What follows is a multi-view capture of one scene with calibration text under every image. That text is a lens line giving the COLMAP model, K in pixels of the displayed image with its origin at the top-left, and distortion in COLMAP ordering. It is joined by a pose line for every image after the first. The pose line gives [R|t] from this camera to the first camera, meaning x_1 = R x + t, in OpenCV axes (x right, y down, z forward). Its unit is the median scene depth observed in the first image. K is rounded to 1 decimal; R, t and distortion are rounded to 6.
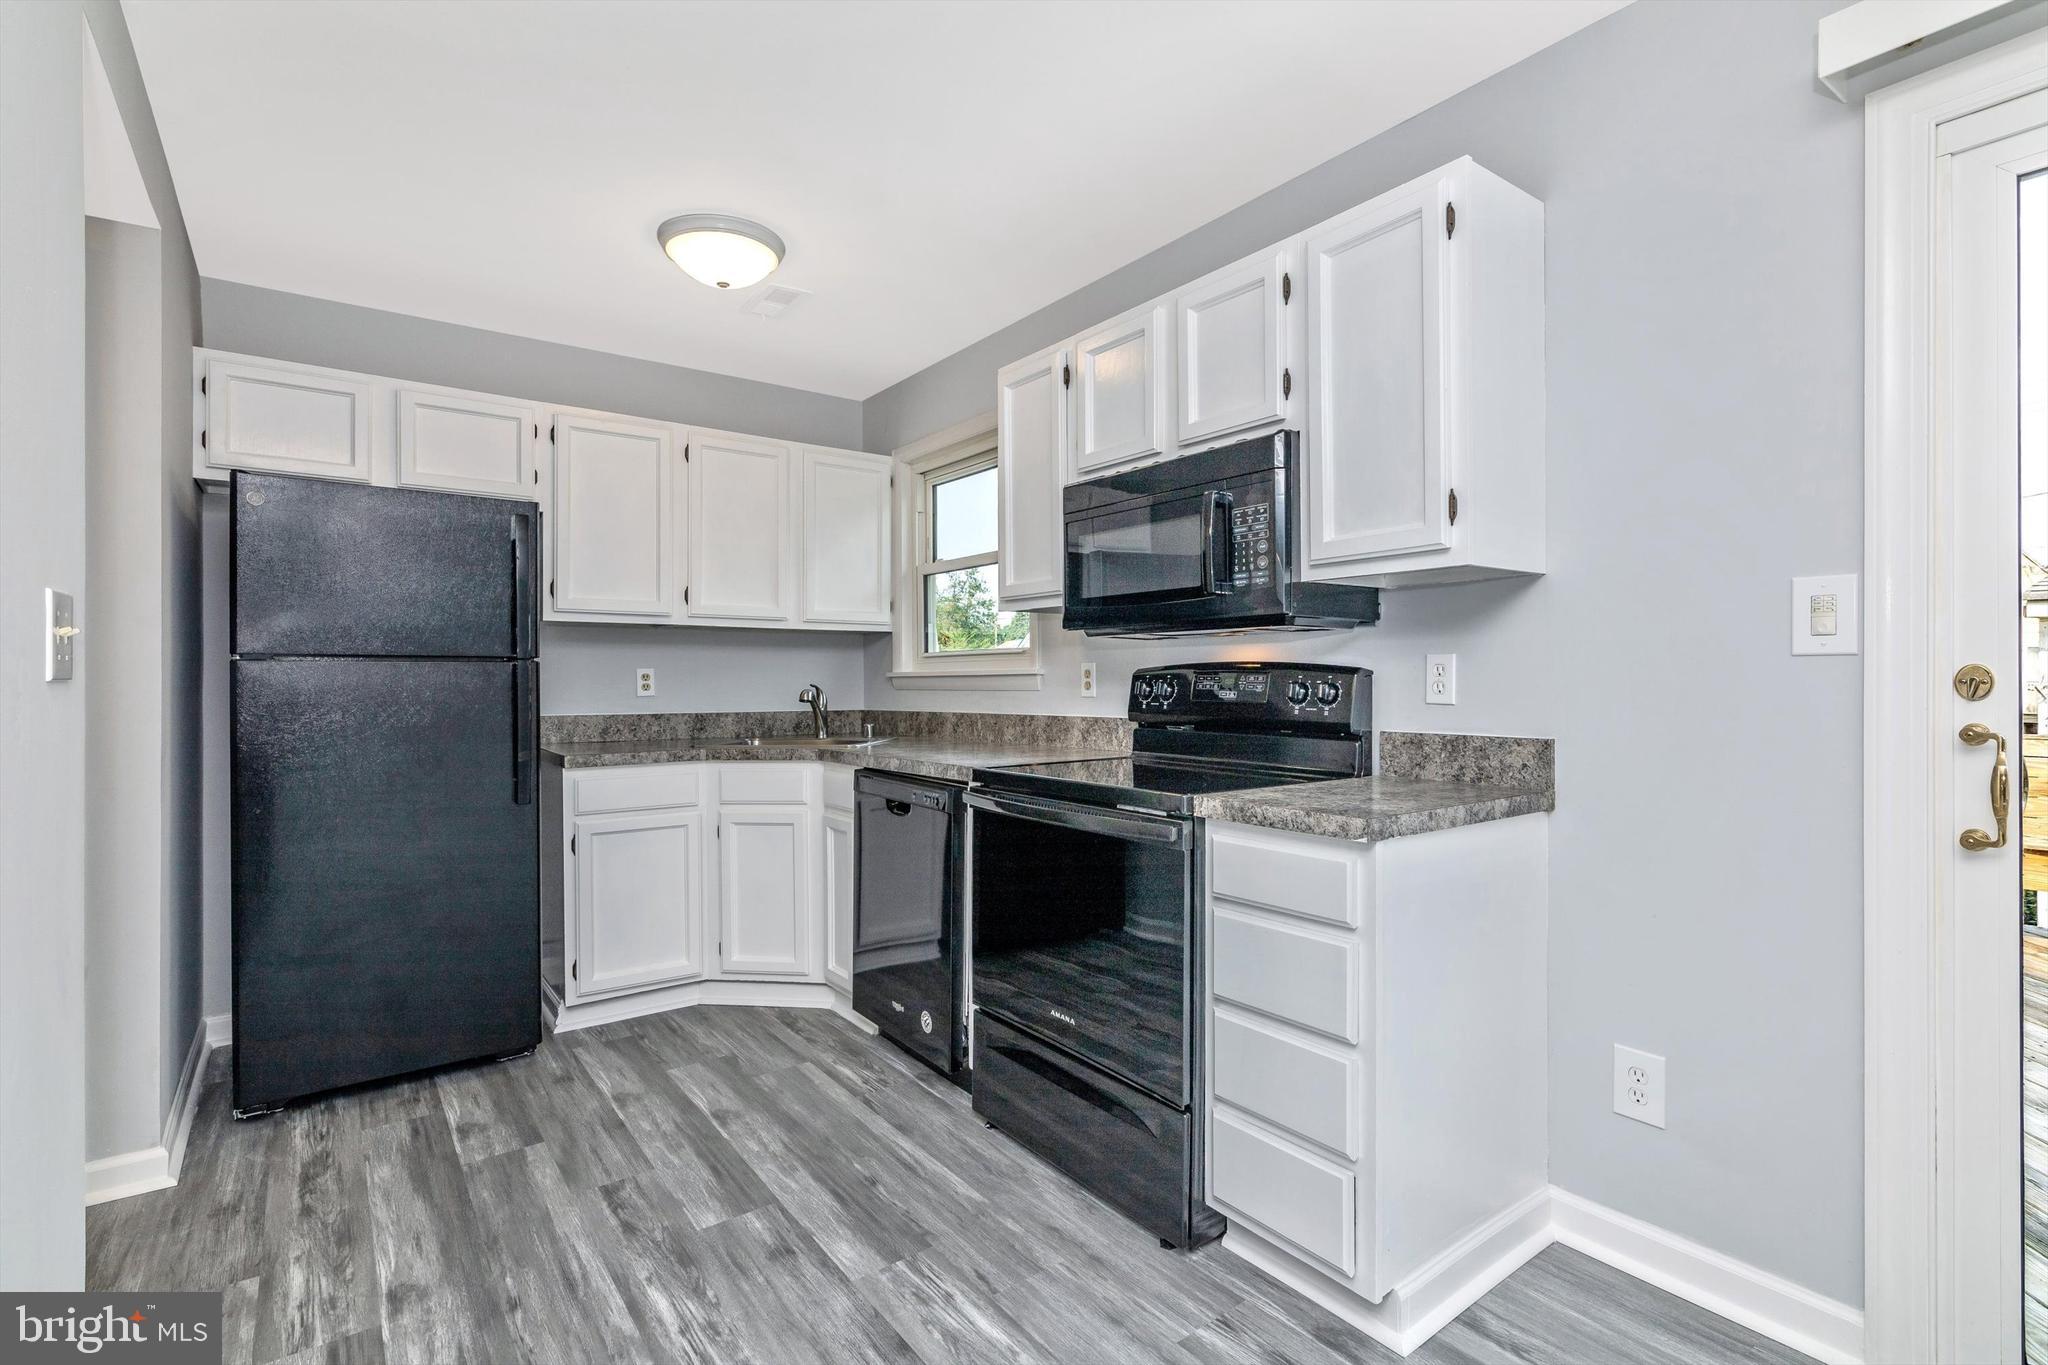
lens RADIAL K [[939.3, 0, 1032.2], [0, 939.3, 689.0], [0, 0, 1]] dist [-0.000130, 0.000677]
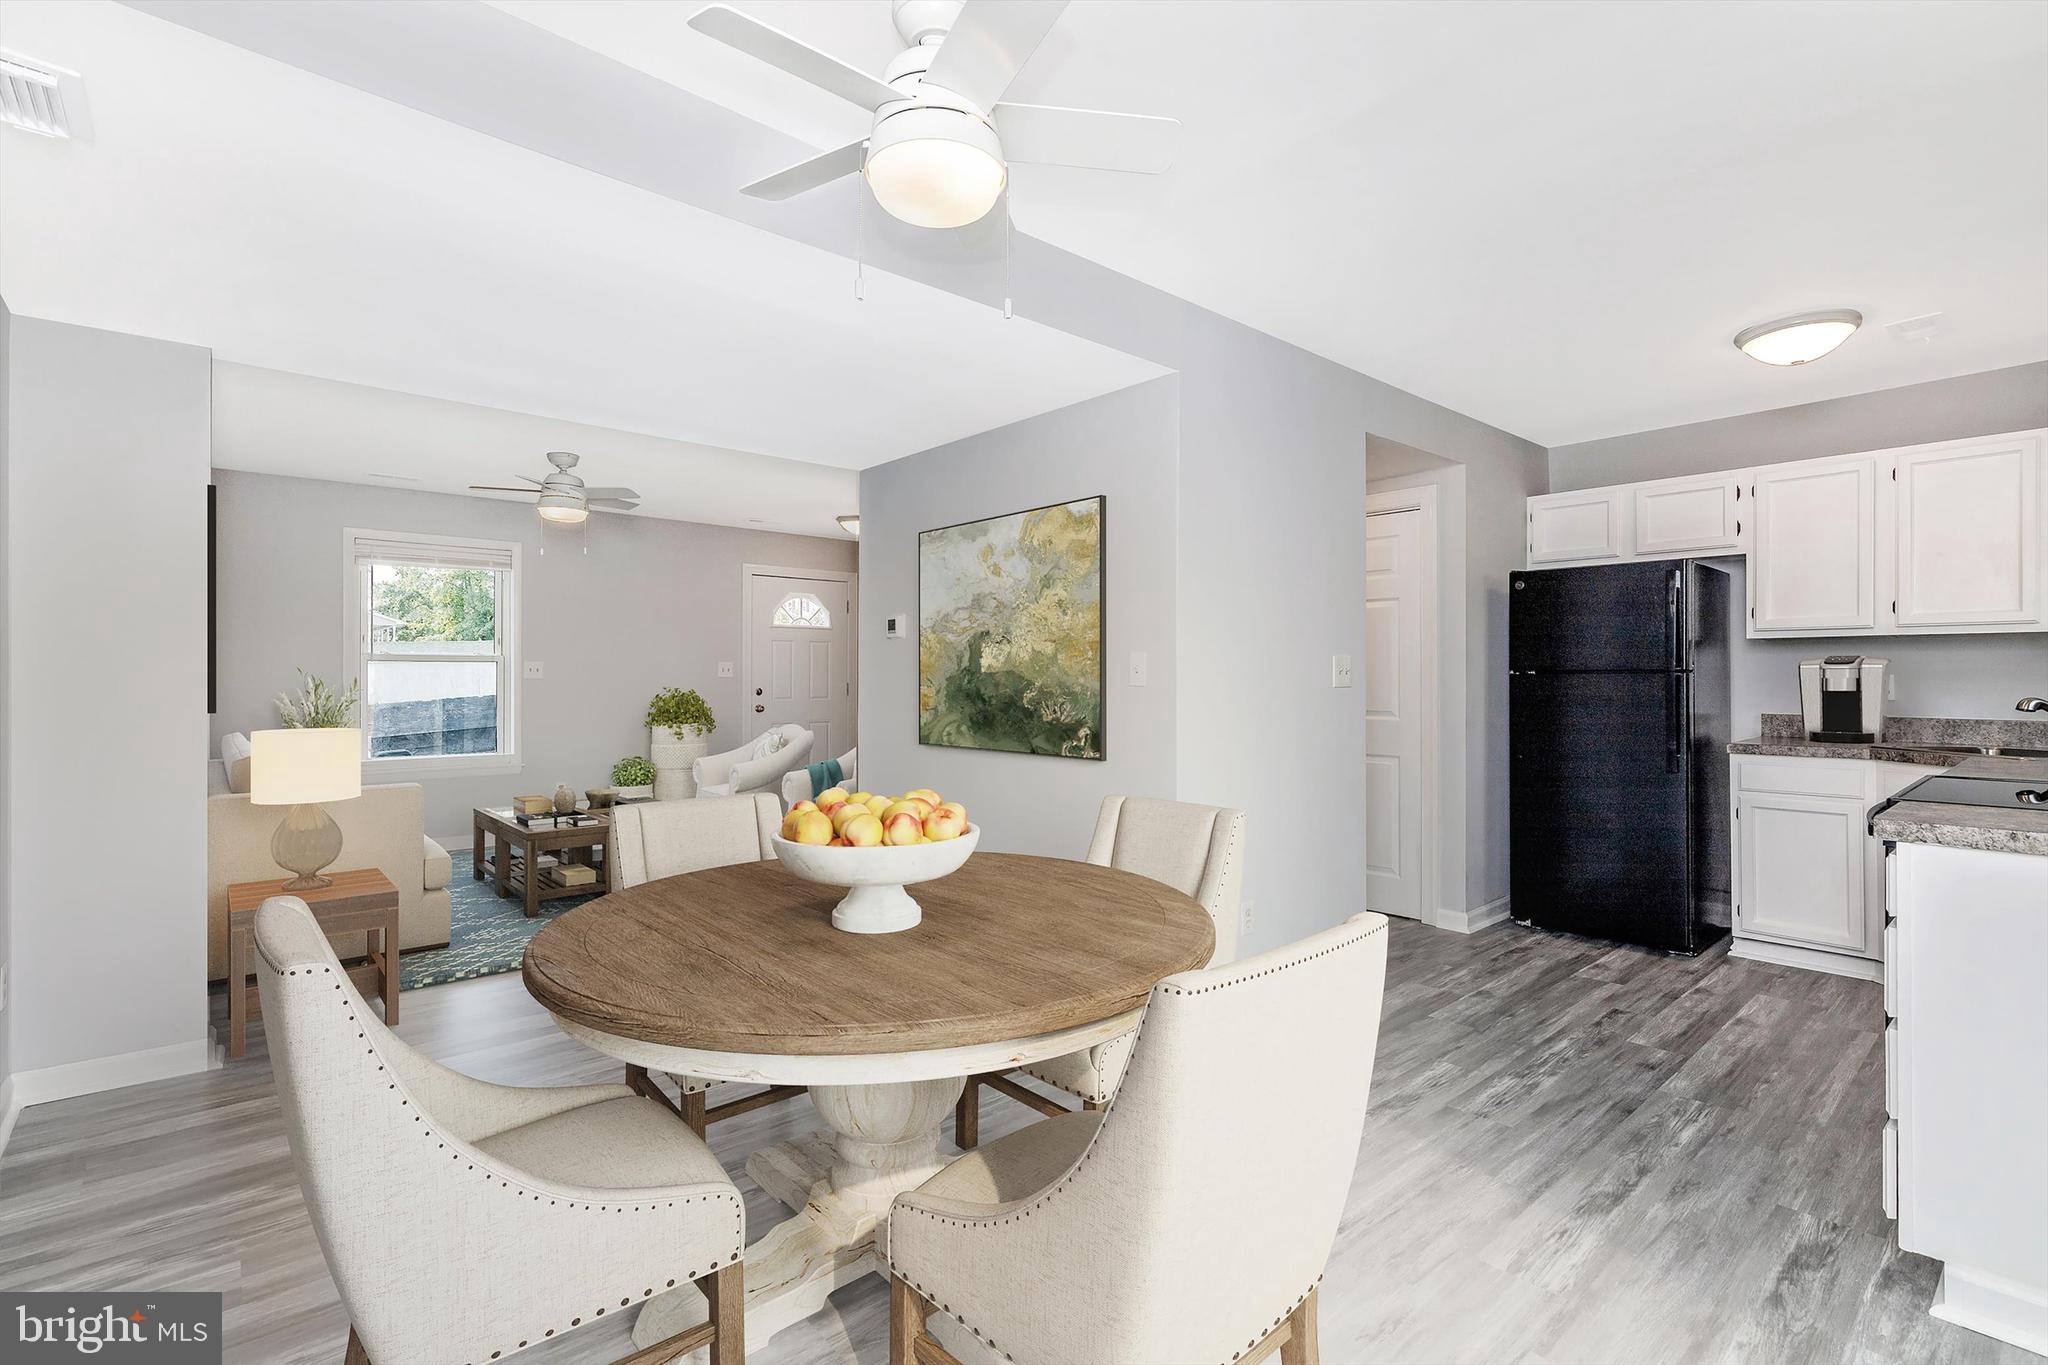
lens RADIAL K [[939.3, 0, 1059.7], [0, 939.3, 655.0], [0, 0, 1]] dist [-0.000130, 0.000677]
pose [[0.107069, -0.023146, -0.993982, 0.962322], [-0.012166, 0.999624, -0.024587, -0.009993], [0.994177, 0.014725, 0.106747, -0.093237]]
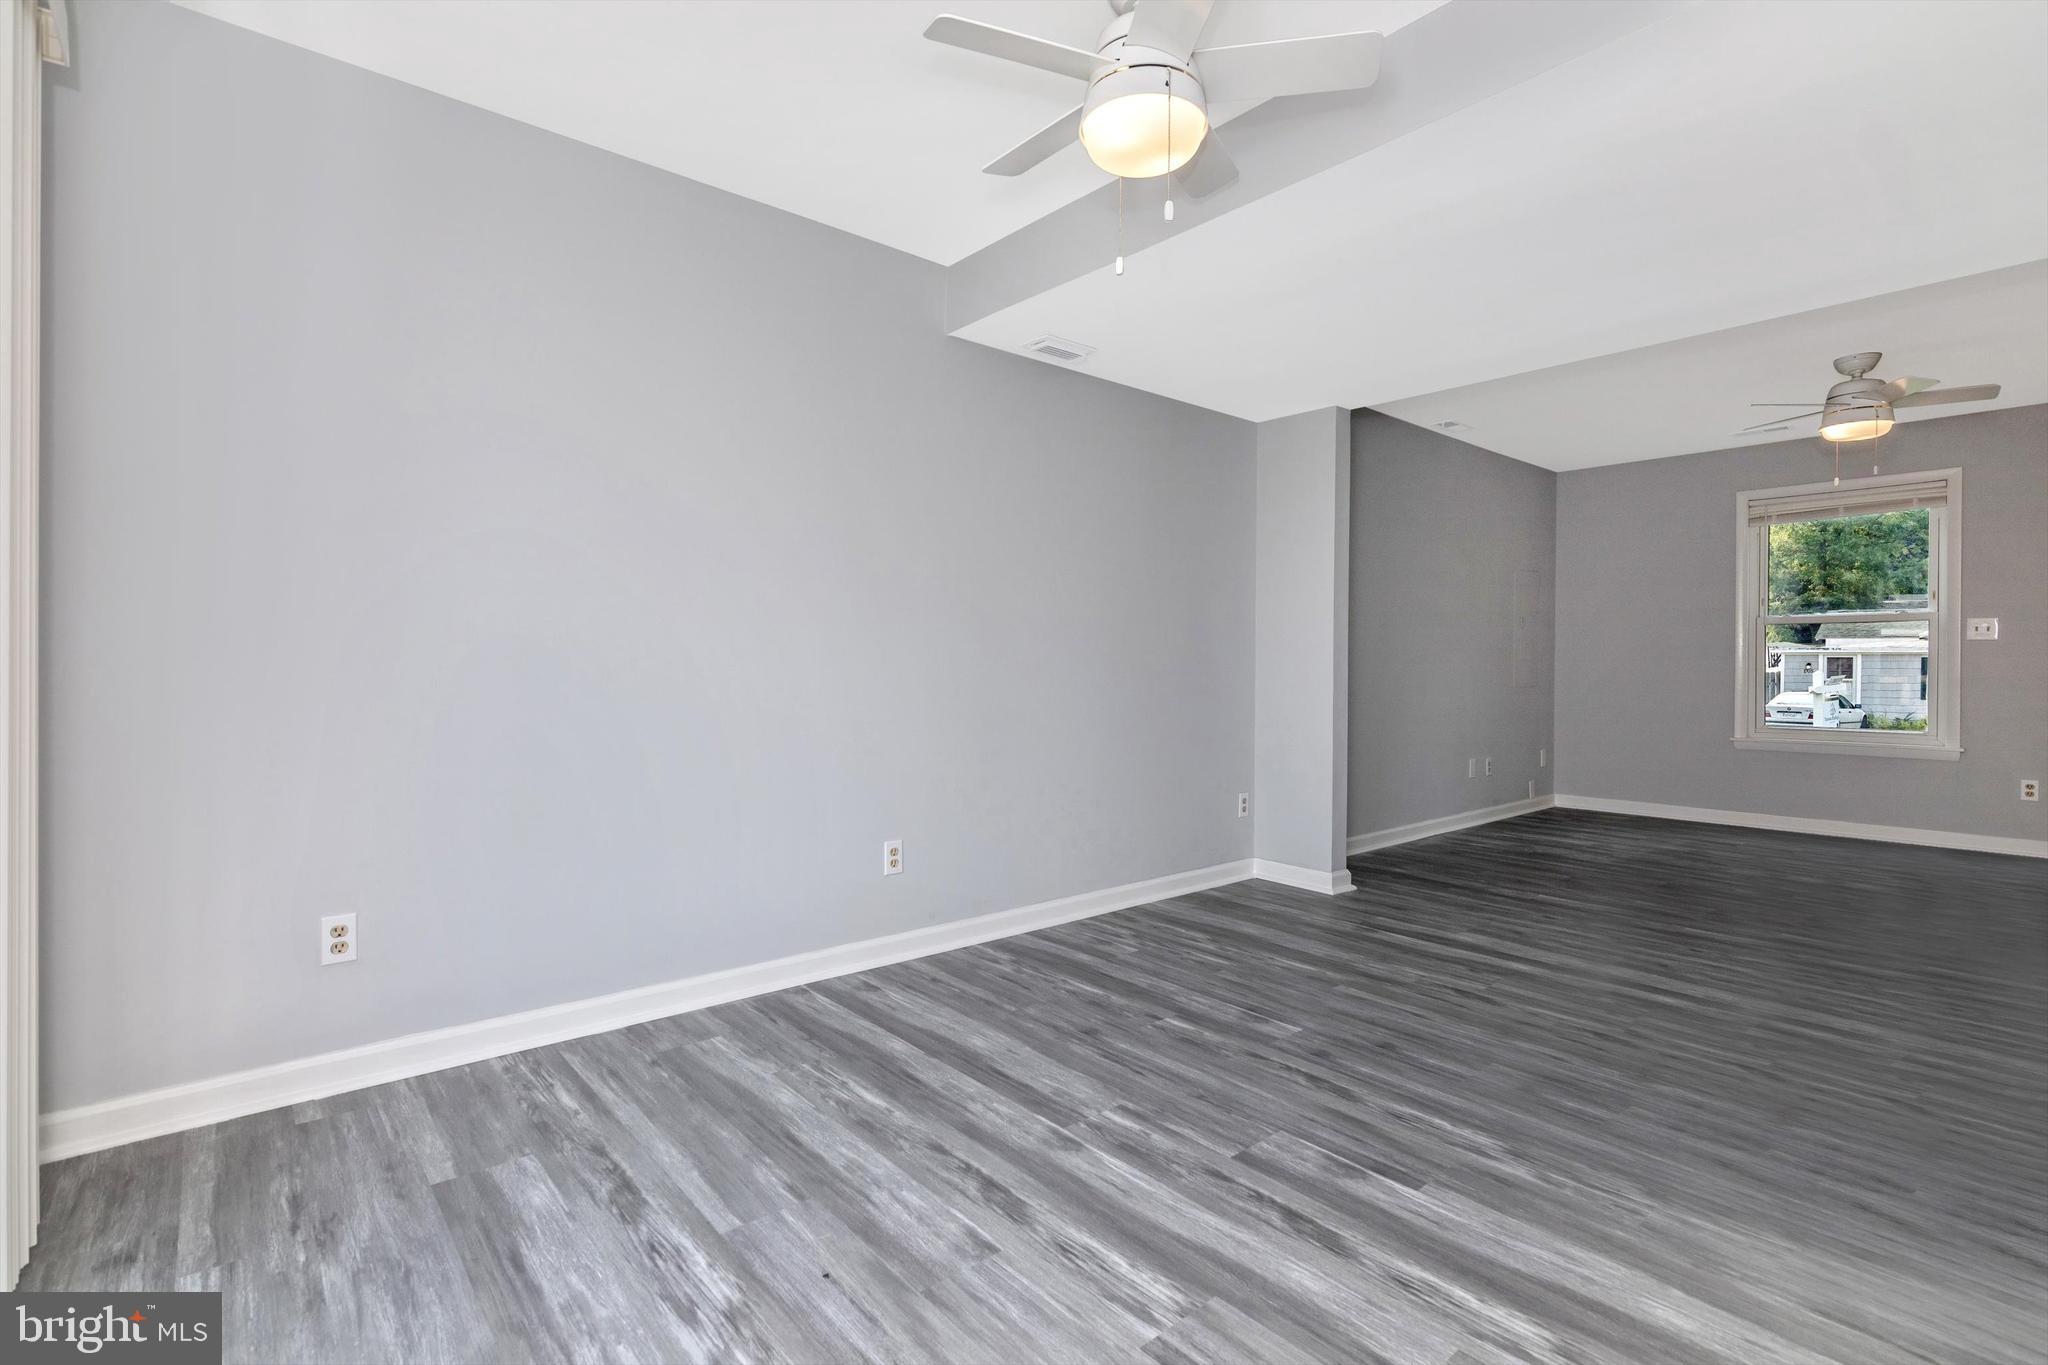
lens RADIAL K [[939.3, 0, 1032.3], [0, 939.3, 682.5], [0, 0, 1]] dist [-0.000130, 0.000677]
pose [[-0.997776, 0.005656, -0.066415, 0.360145], [0.003871, 0.999628, 0.026979, 0.051390], [0.066543, 0.026662, -0.997427, 0.707339]]
